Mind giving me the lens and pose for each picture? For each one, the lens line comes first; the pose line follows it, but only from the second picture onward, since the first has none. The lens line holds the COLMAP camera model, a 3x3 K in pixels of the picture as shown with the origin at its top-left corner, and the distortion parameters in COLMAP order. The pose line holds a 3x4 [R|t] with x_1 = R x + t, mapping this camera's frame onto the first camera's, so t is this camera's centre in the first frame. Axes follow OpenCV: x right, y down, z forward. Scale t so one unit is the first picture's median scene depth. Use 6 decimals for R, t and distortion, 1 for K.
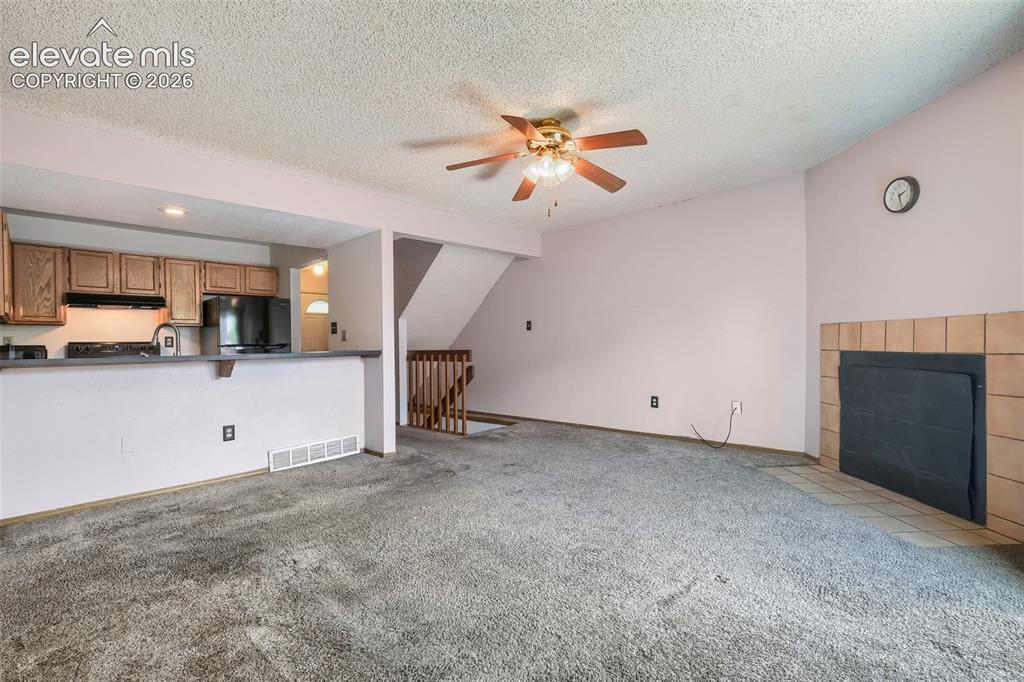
lens RADIAL K [[452.3, 0, 512.6], [0, 452.3, 357.6], [0, 0, 1]] dist [-0.000632, -0.000197]
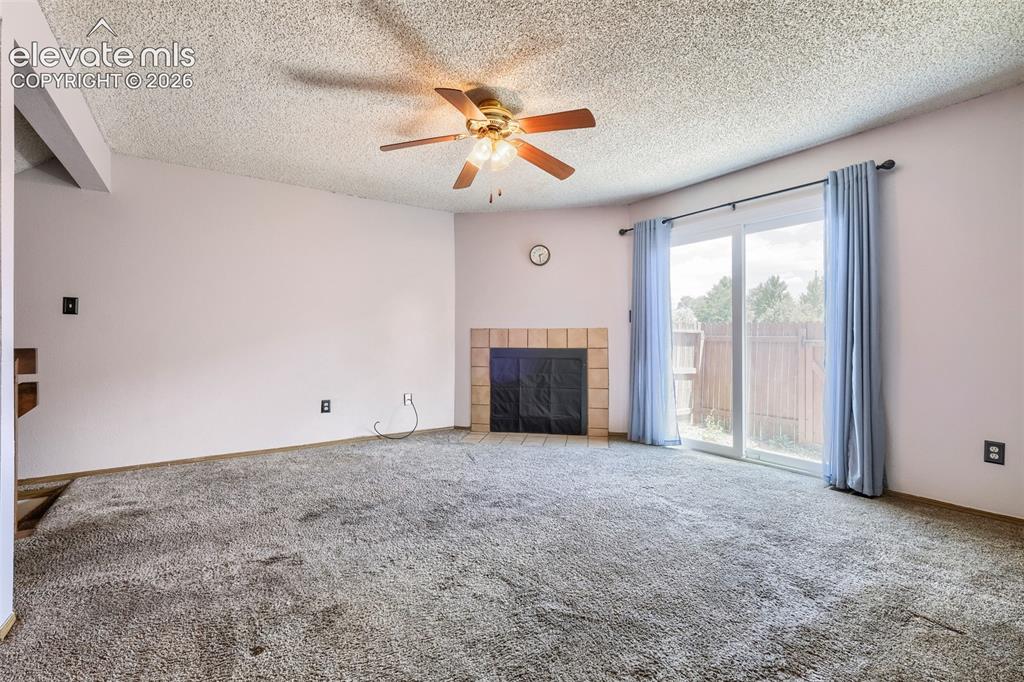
lens RADIAL K [[466.6, 0, 512.0], [0, 466.6, 341.0], [0, 0, 1]] dist [0.000397, 0.000027]
pose [[0.199285, 0.008762, 0.979902, -0.788689], [0.023231, 0.999637, -0.013663, -0.015892], [-0.979666, 0.025487, 0.199009, 0.684276]]
